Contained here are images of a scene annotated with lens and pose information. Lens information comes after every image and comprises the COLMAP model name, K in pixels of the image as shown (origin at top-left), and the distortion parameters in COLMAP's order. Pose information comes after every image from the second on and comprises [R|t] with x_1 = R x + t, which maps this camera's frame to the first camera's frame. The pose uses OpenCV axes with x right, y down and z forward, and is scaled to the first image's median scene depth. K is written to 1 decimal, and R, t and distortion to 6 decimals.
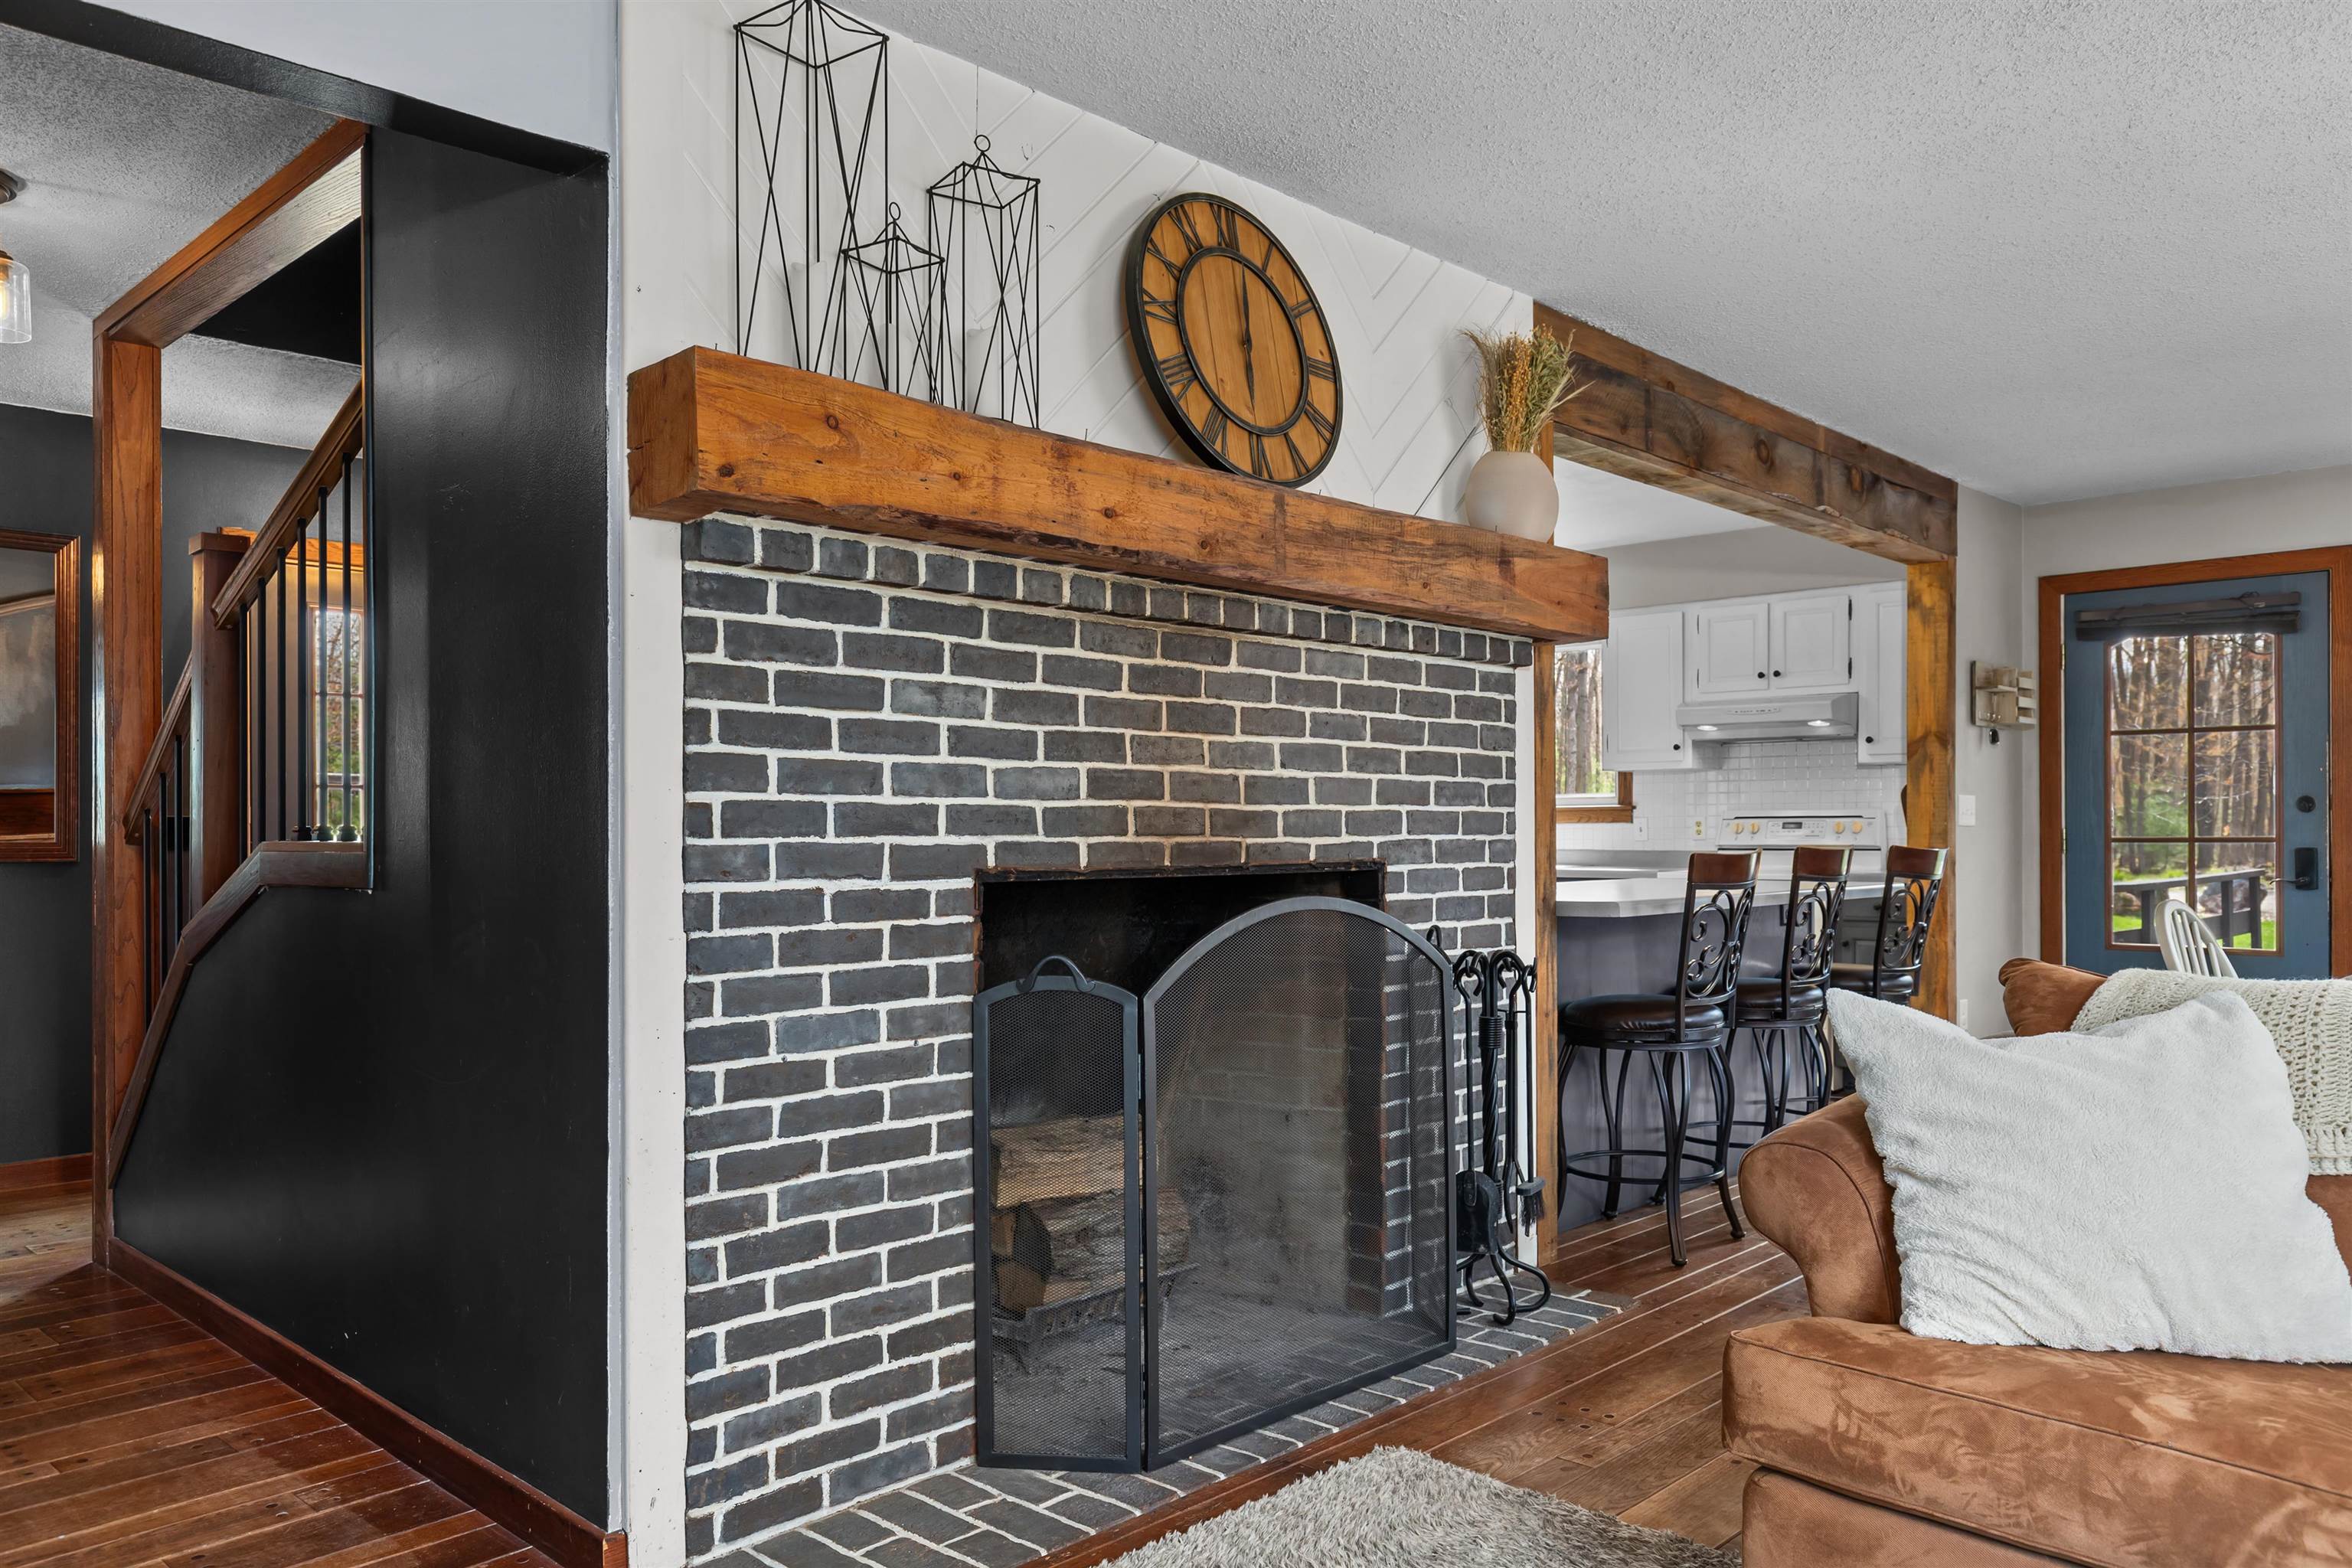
lens RADIAL K [[1680.5, 0, 1183.2], [0, 1680.5, 832.3], [0, 0, 1]] dist [-0.000518, -0.004391]
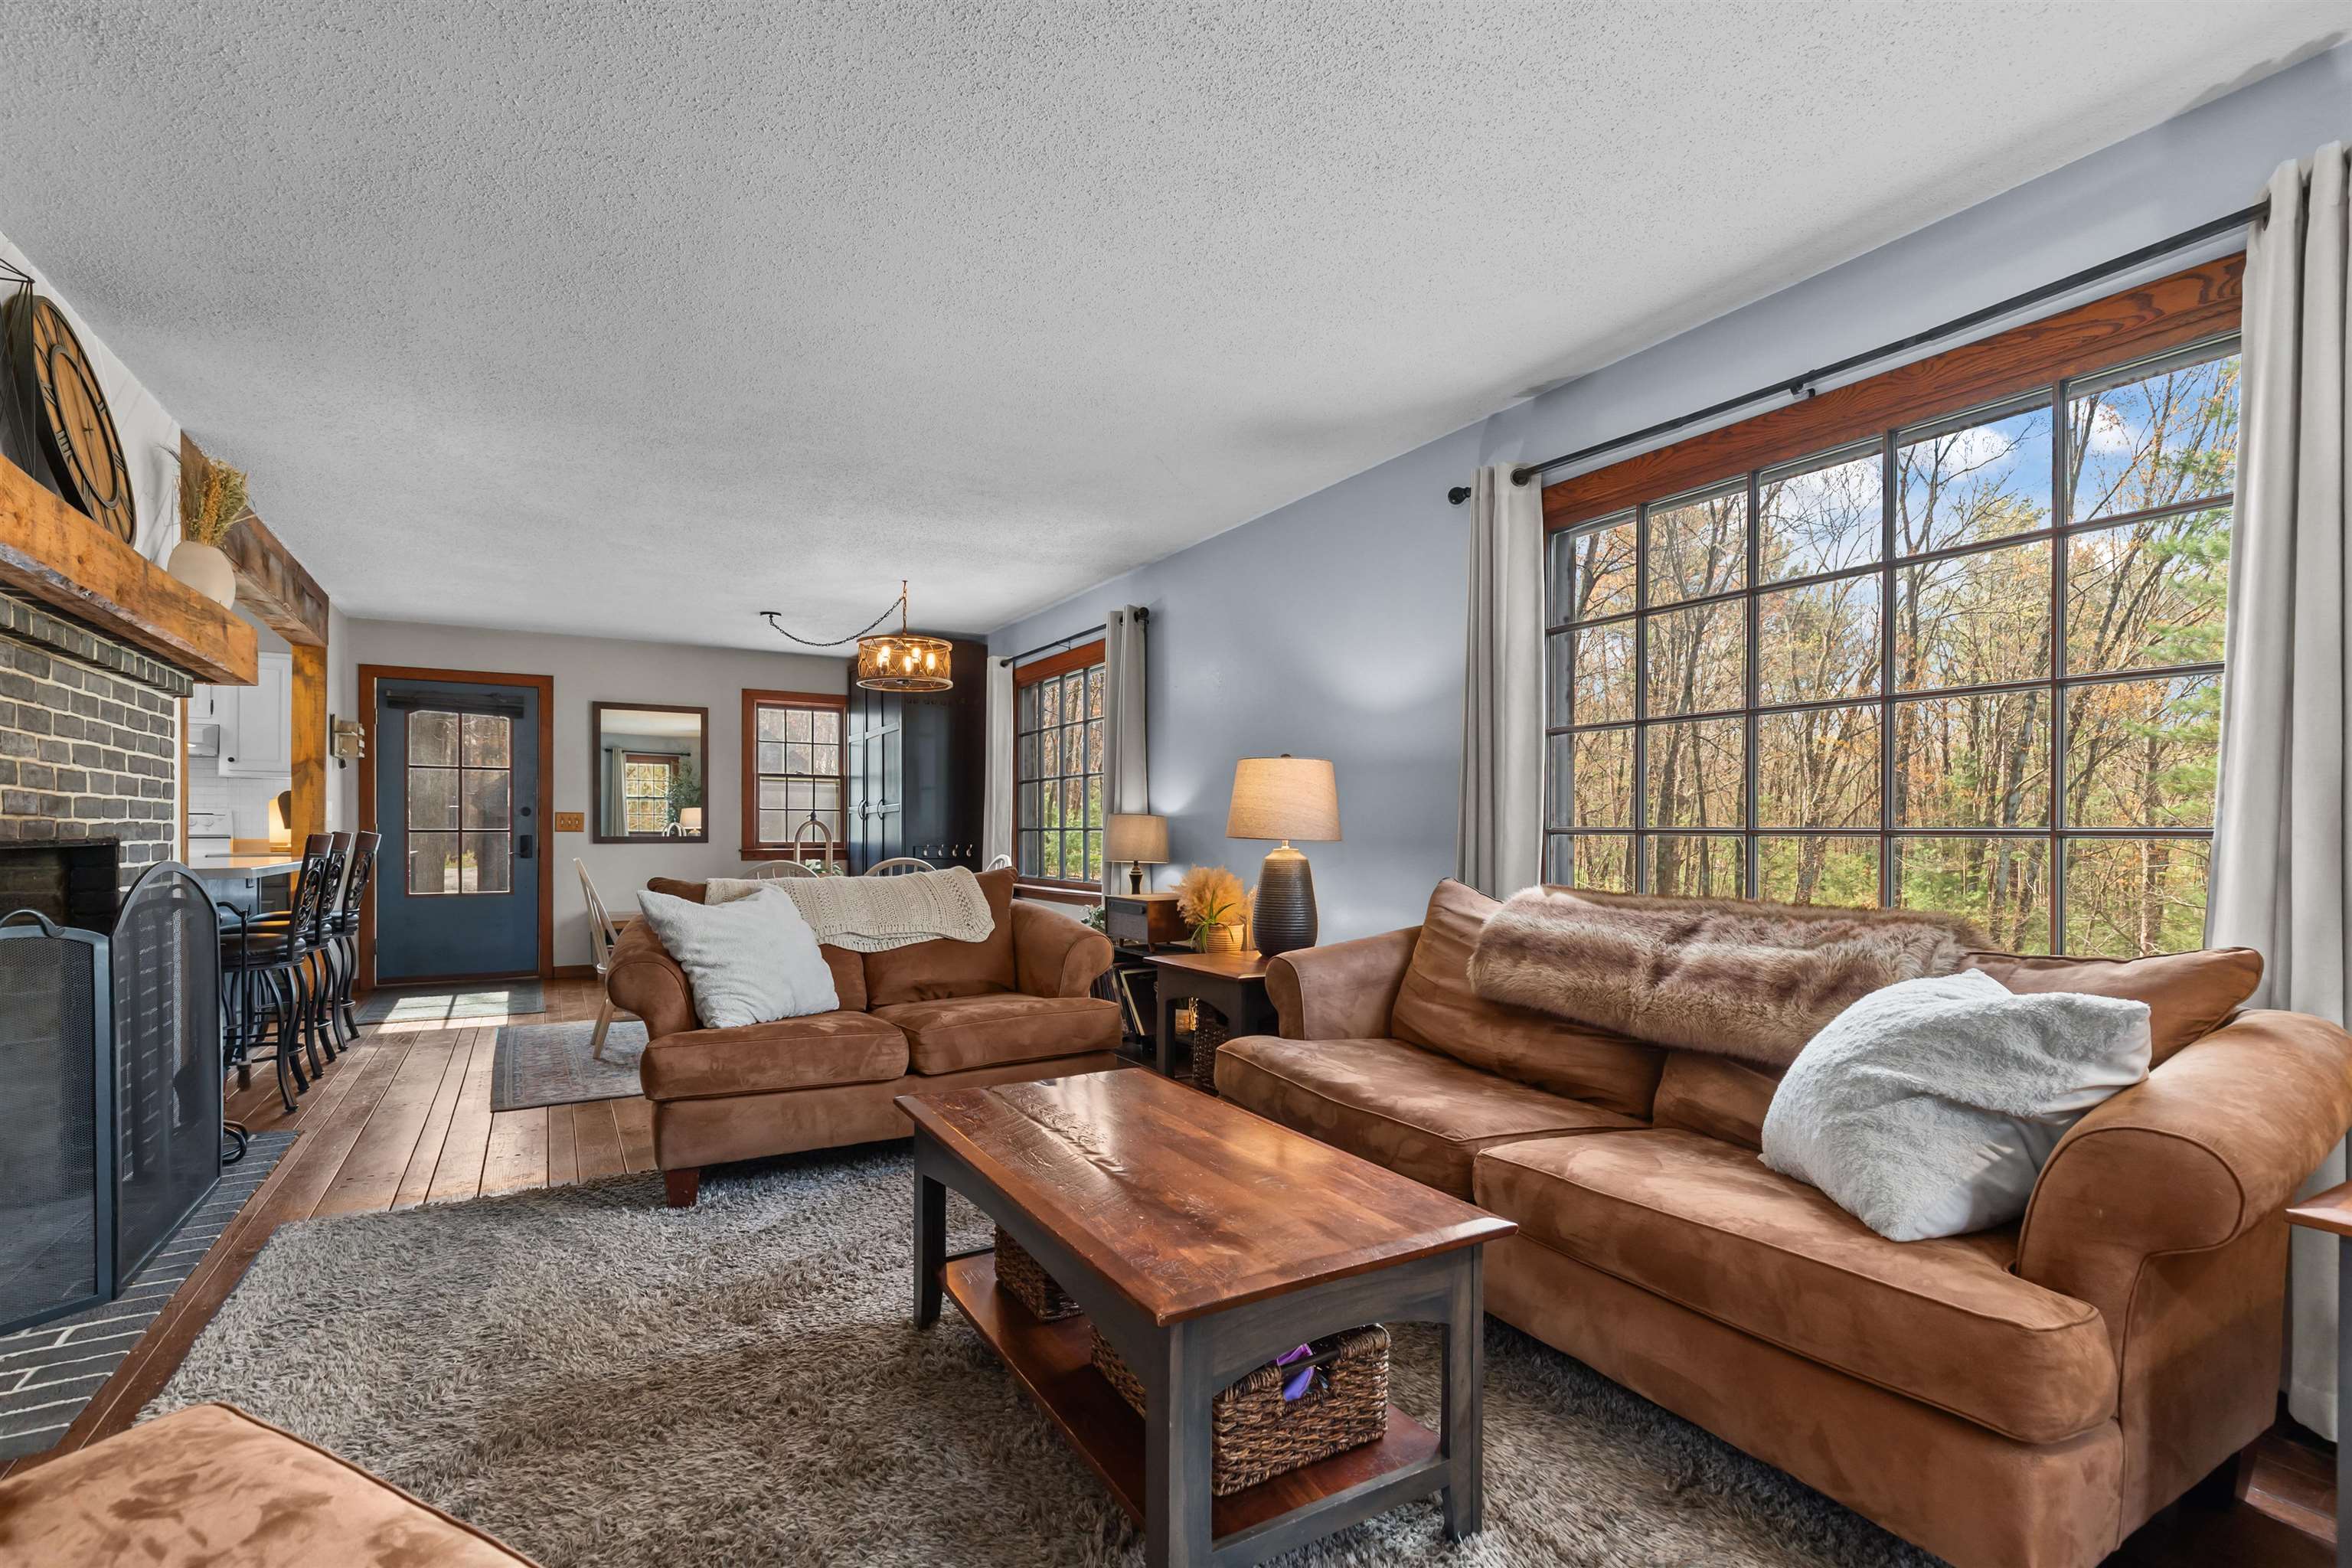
lens RADIAL K [[1057.3, 0, 1174.0], [0, 1057.3, 835.2], [0, 0, 1]] dist [0.007522, -0.002028]
pose [[0.268650, 0.000866, 0.963237, -0.591261], [-0.002637, 0.999997, -0.000164, 0.016777], [-0.963234, -0.002496, 0.268652, -0.016748]]
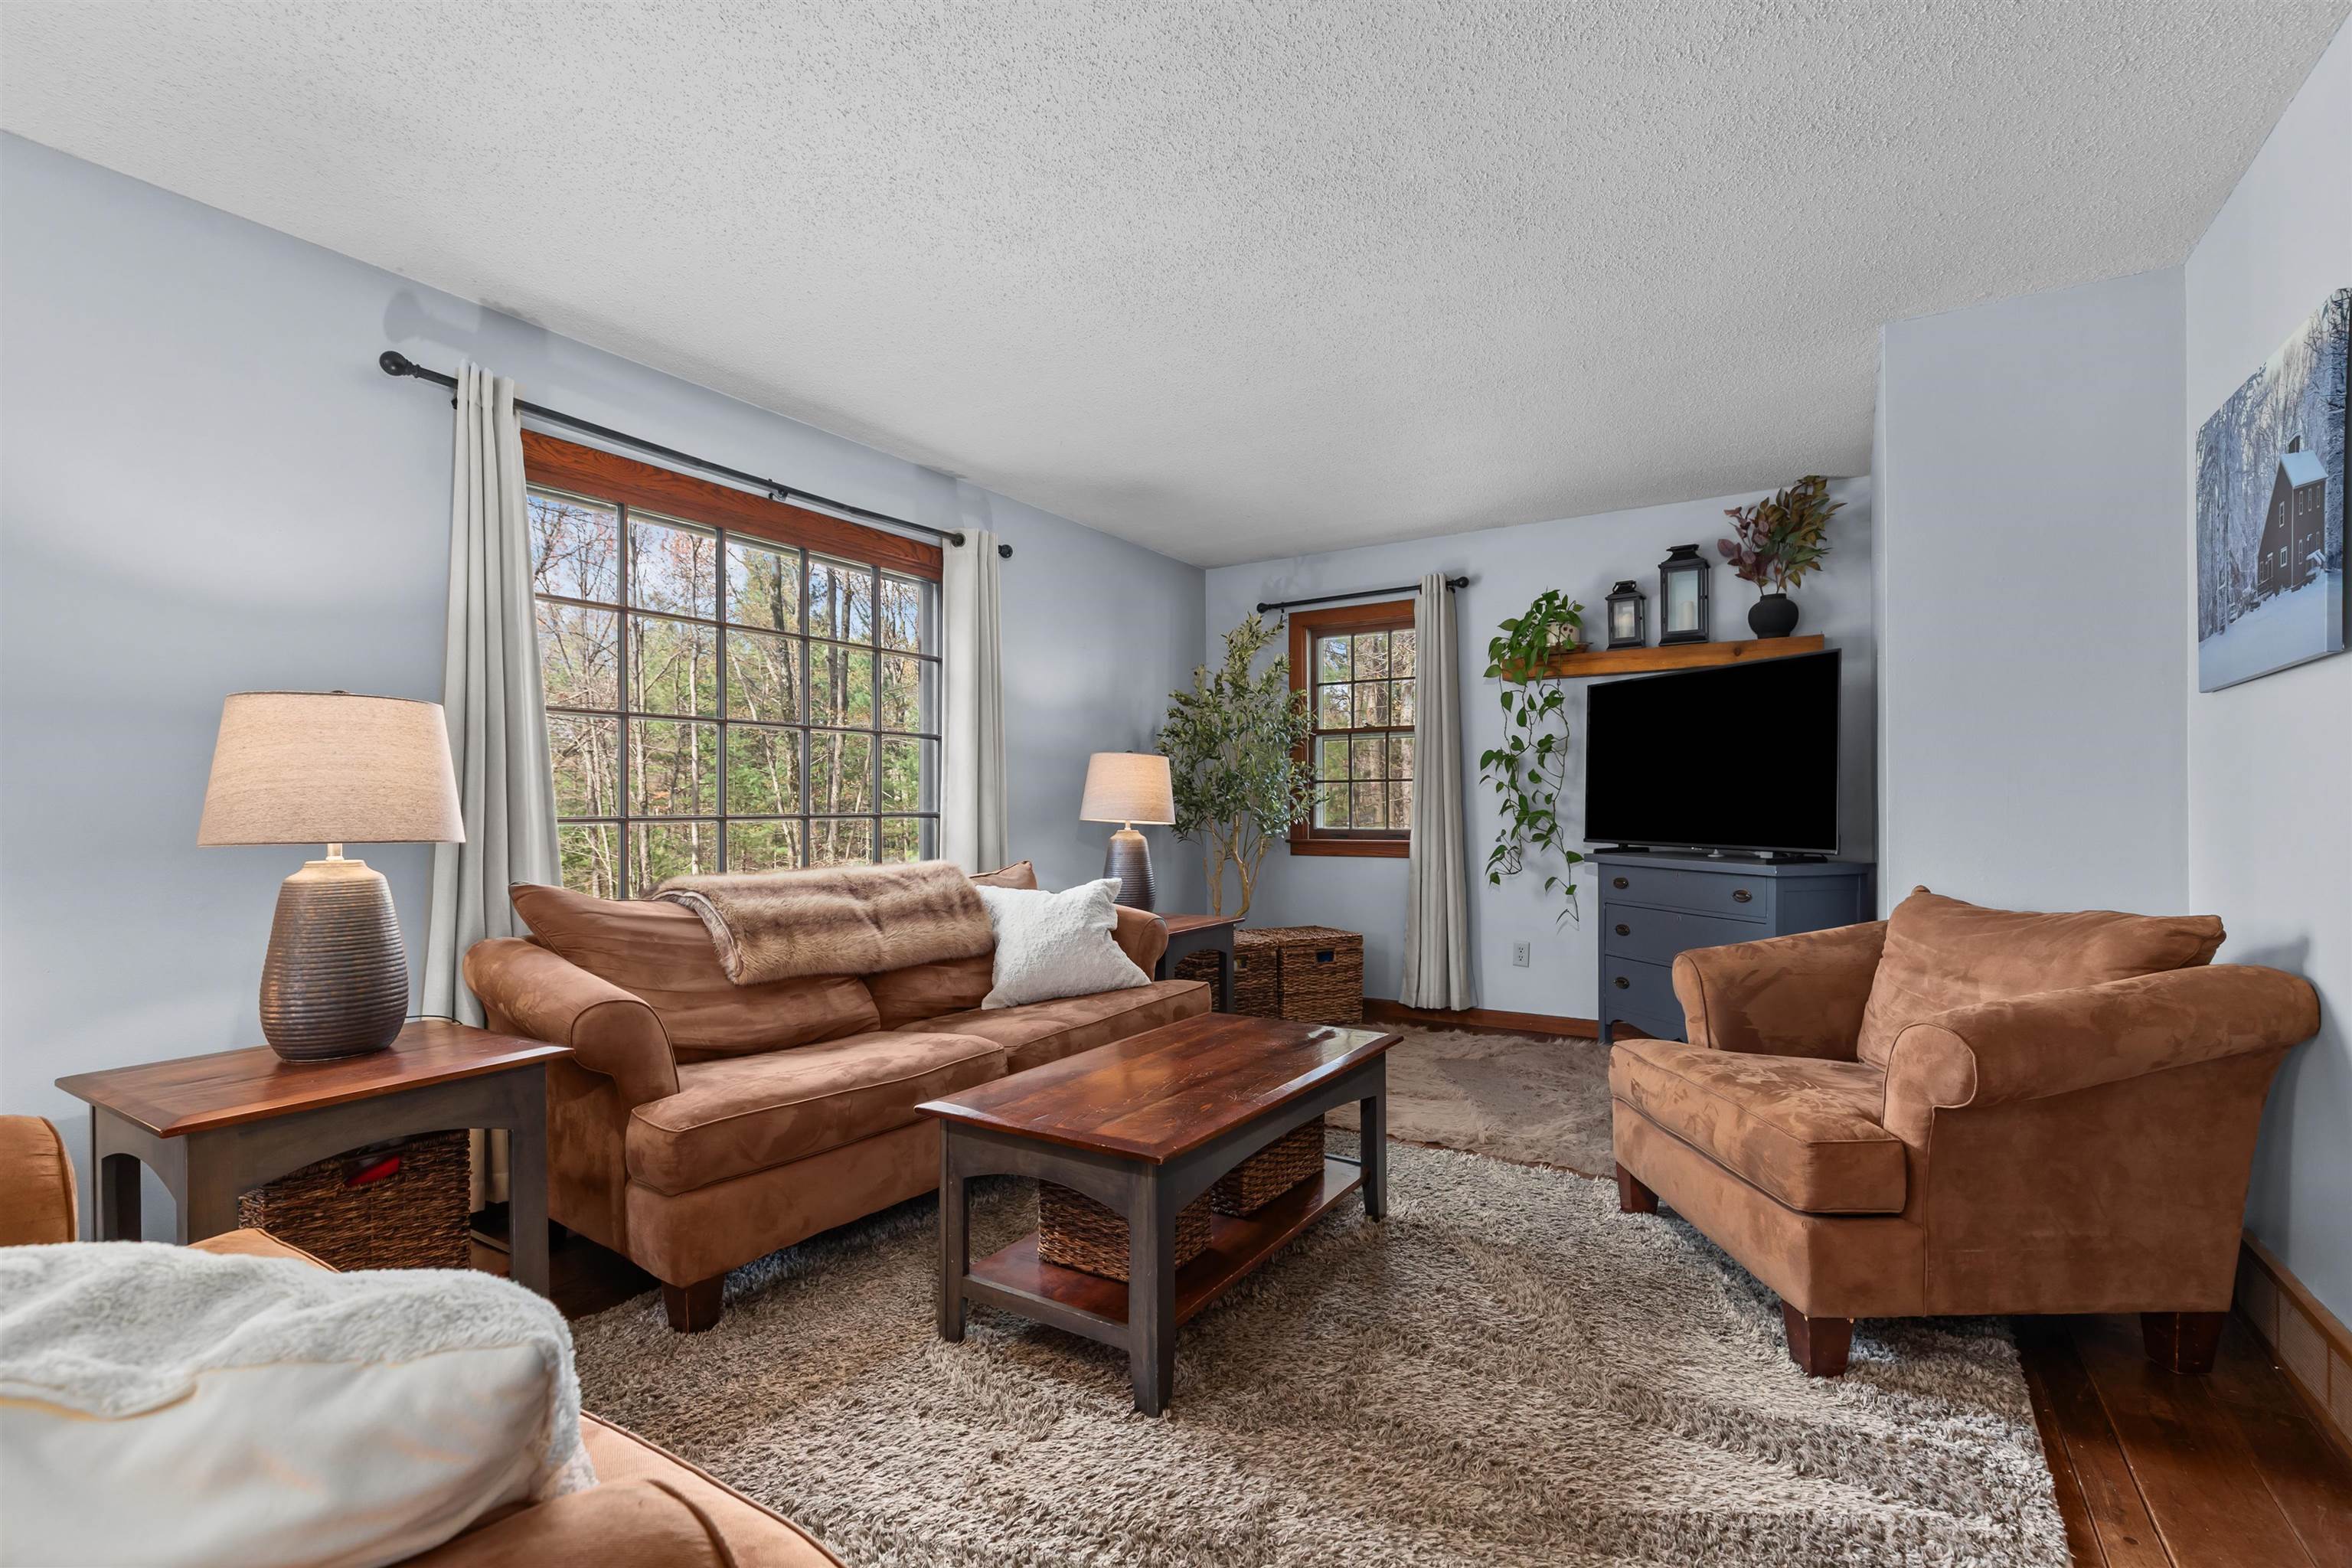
lens RADIAL K [[1057.3, 0, 1165.9], [0, 1057.3, 796.3], [0, 0, 1]] dist [0.007522, -0.002028]
pose [[-0.981508, 0.007546, -0.191275, 0.225406], [0.008580, 0.999953, -0.004575, -0.002259], [0.191231, -0.006131, -0.981526, 1.017138]]
